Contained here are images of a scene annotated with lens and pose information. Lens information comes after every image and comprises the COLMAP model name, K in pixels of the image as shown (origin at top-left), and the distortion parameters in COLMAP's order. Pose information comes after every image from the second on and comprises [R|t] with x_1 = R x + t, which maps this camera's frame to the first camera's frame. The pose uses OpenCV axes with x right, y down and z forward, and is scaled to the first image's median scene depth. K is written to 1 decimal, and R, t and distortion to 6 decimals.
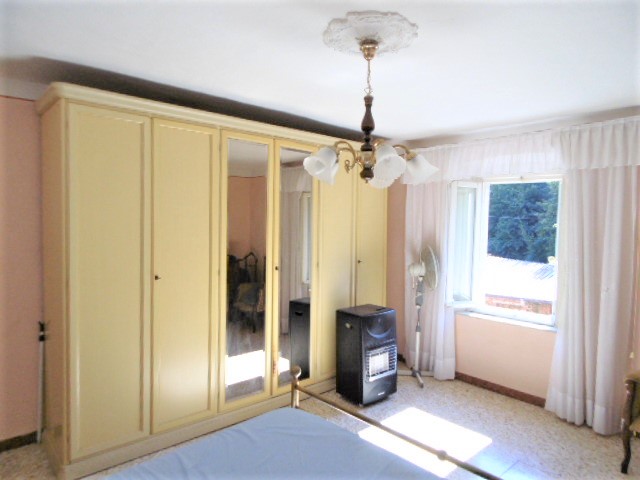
lens RADIAL K [[421.1, 0, 319.0], [0, 421.1, 241.3], [0, 0, 1]] dist [0.016400, -0.015688]
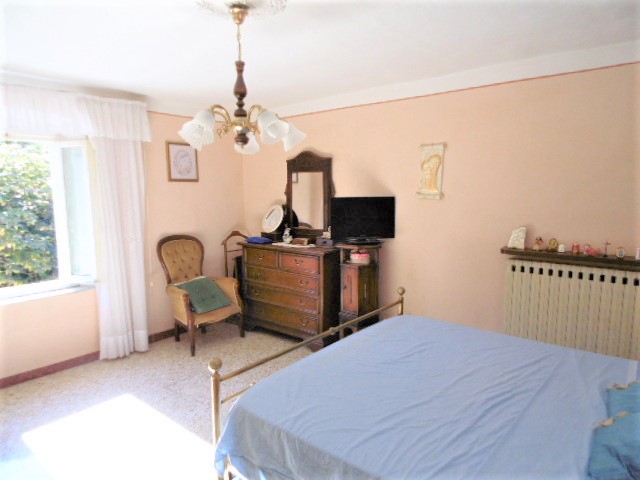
lens RADIAL K [[421.1, 0, 320.4], [0, 421.1, 240.7], [0, 0, 1]] dist [0.016400, -0.015688]
pose [[-0.141305, -0.139806, 0.980045, -0.568024], [0.055316, 0.987316, 0.148819, -0.032823], [-0.988420, 0.075241, -0.131779, 0.568922]]
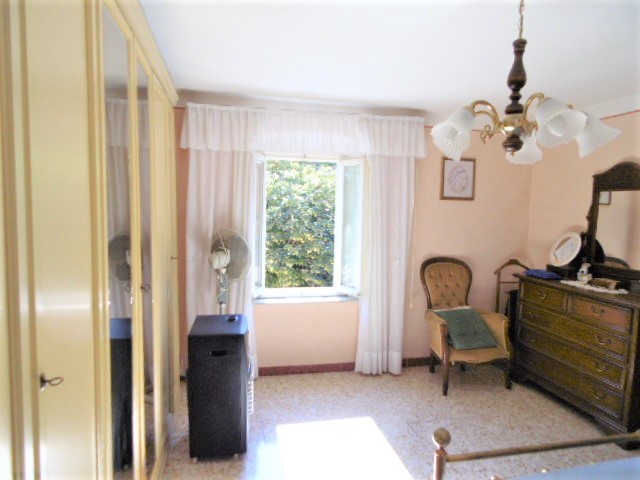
lens RADIAL K [[421.1, 0, 318.1], [0, 421.1, 238.4], [0, 0, 1]] dist [0.016400, -0.015688]
pose [[0.500593, -0.075141, 0.862416, -0.439552], [0.027242, 0.997100, 0.071063, -0.029463], [-0.865254, -0.012080, 0.501188, 0.541997]]
